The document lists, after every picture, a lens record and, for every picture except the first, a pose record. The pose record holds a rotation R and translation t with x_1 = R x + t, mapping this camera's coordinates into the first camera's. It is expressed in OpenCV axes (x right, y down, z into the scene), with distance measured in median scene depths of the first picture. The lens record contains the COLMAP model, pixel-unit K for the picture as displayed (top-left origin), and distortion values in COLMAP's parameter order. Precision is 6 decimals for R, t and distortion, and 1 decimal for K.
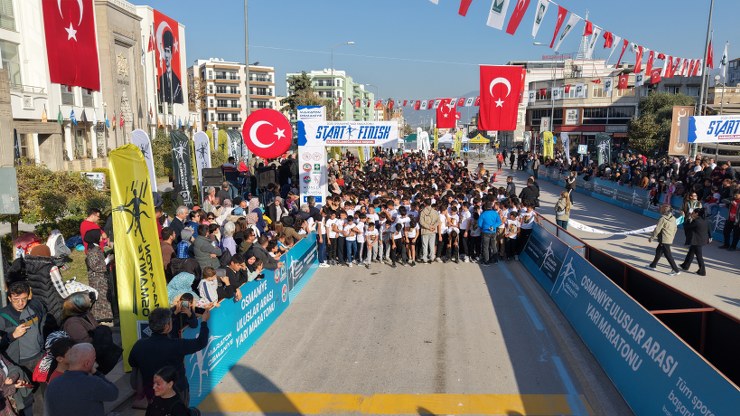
lens RADIAL K [[492.9, 0, 370.0], [0, 492.9, 208.0], [0, 0, 1]] dist [-0.001201, -0.000786]
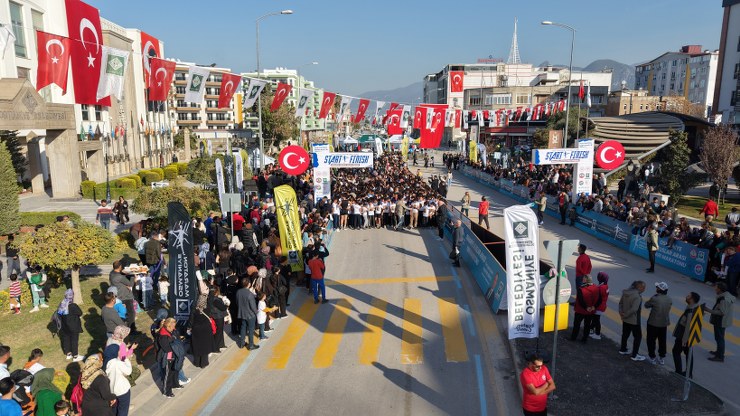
lens RADIAL K [[492.9, 0, 370.0], [0, 492.9, 208.0], [0, 0, 1]] dist [-0.001201, -0.000786]
pose [[0.993981, -0.019369, 0.107830, -0.052701], [0.017380, 0.999662, 0.019351, -0.006927], [-0.108169, -0.017360, 0.993981, -0.259435]]
